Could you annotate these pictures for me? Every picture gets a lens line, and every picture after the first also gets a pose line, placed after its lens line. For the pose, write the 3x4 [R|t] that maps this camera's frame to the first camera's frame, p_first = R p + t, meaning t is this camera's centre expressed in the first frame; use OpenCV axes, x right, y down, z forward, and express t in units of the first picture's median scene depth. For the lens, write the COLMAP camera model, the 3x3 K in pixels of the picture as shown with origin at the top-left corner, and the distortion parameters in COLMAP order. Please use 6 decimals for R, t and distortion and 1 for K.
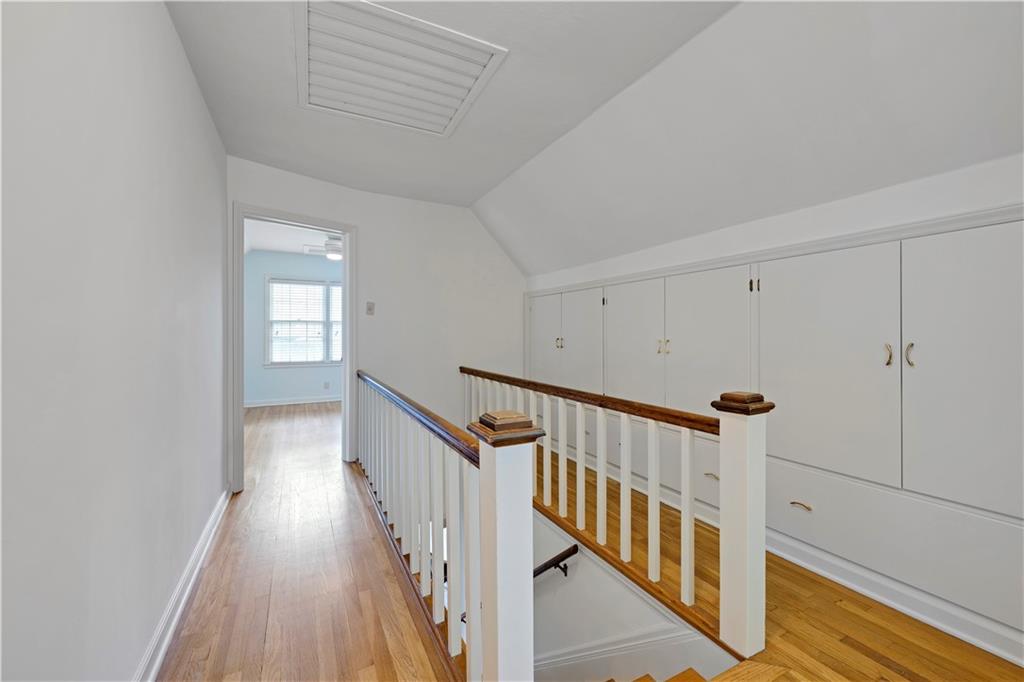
lens RADIAL K [[408.0, 0, 511.9], [0, 408.0, 336.2], [0, 0, 1]] dist [0.002485, 0.000427]
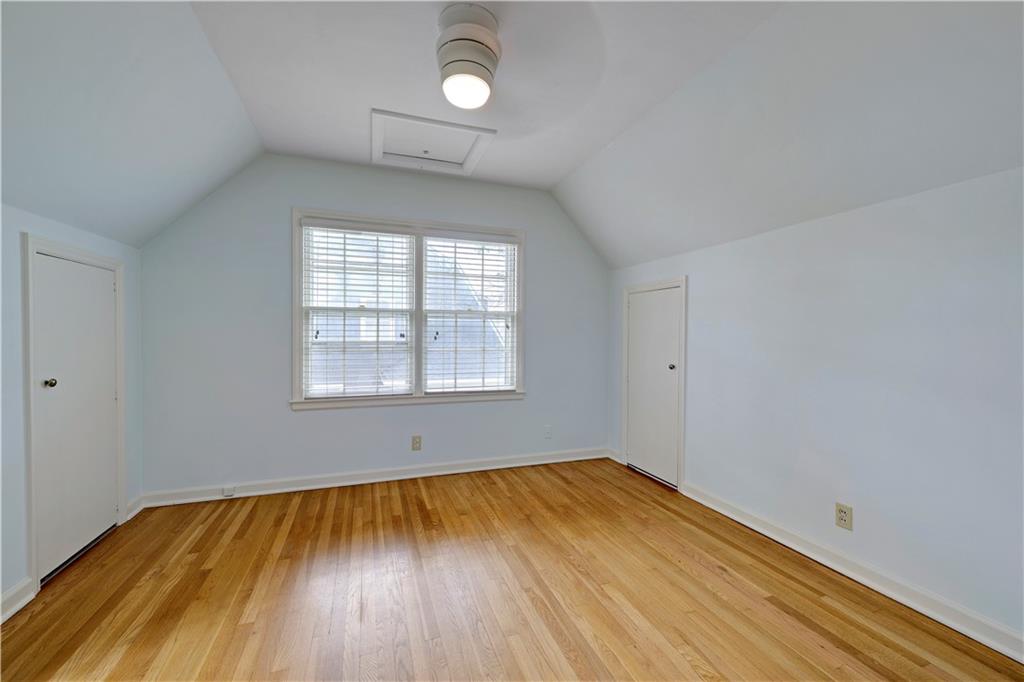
lens RADIAL K [[408.0, 0, 510.9], [0, 408.0, 341.0], [0, 0, 1]] dist [0.002485, 0.000427]
pose [[0.990204, 0.006640, -0.139468, -0.287462], [-0.004541, 0.999872, 0.015368, -0.008157], [0.139552, -0.014584, 0.990107, 0.560055]]
